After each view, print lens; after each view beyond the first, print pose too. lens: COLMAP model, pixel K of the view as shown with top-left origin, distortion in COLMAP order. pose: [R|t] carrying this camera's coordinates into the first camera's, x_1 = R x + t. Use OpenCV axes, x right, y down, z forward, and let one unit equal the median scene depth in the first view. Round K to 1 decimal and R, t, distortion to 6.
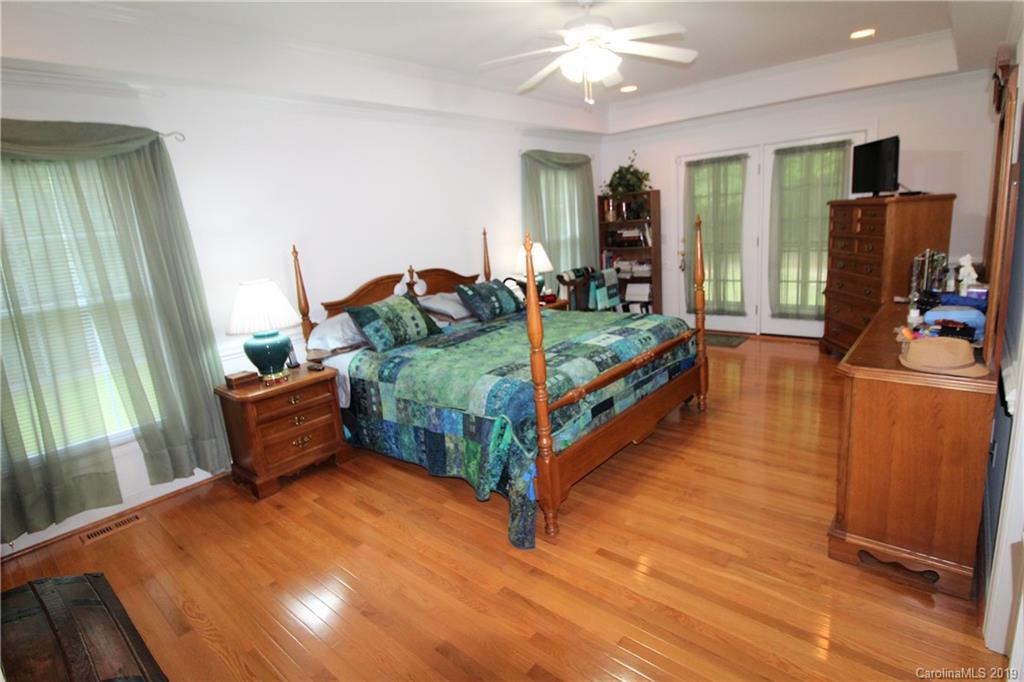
lens RADIAL K [[508.3, 0, 507.6], [0, 508.3, 337.8], [0, 0, 1]] dist [-0.002819, -0.004881]
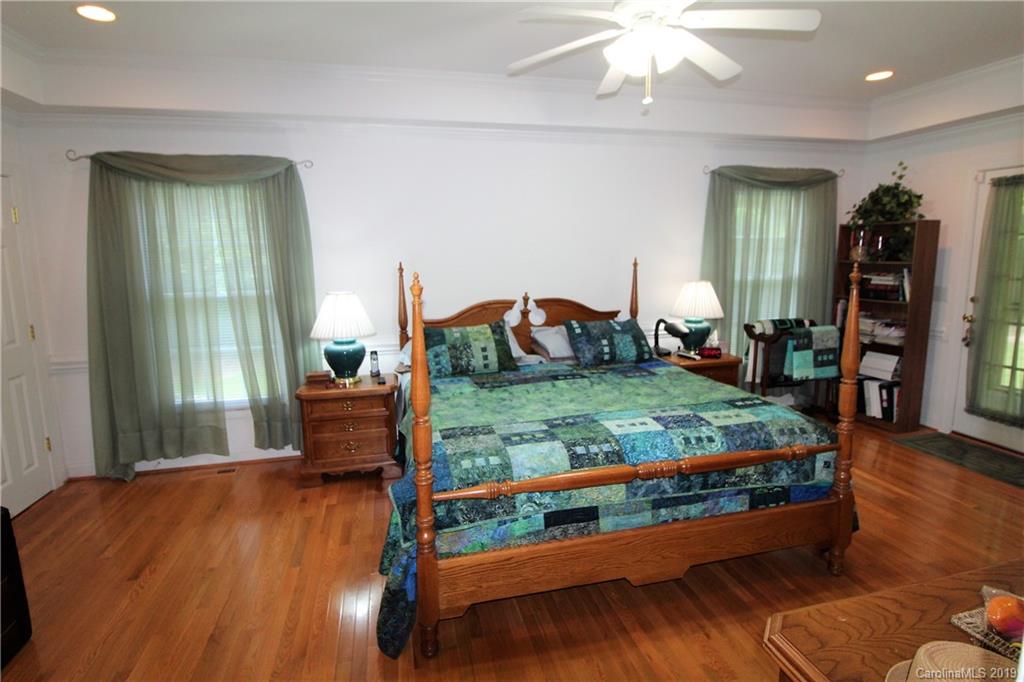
lens RADIAL K [[508.3, 0, 514.1], [0, 508.3, 334.9], [0, 0, 1]] dist [-0.002819, -0.004881]
pose [[0.820856, 0.156680, -0.549224, 0.375902], [-0.176580, 0.984142, 0.016839, -0.092055], [0.543153, 0.083160, 0.835506, 0.256390]]
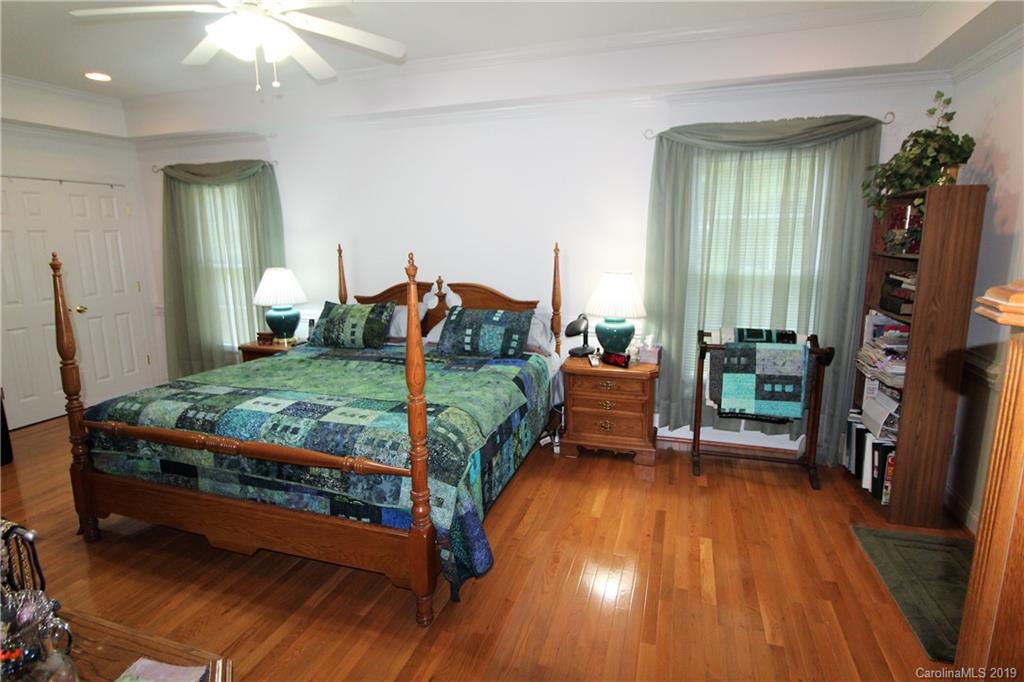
lens RADIAL K [[508.3, 0, 512.8], [0, 508.3, 334.2], [0, 0, 1]] dist [-0.002819, -0.004881]
pose [[0.403760, 0.245350, -0.881352, 0.857237], [-0.228261, 0.959917, 0.162651, -0.265379], [0.885931, 0.135507, 0.443580, 0.854423]]
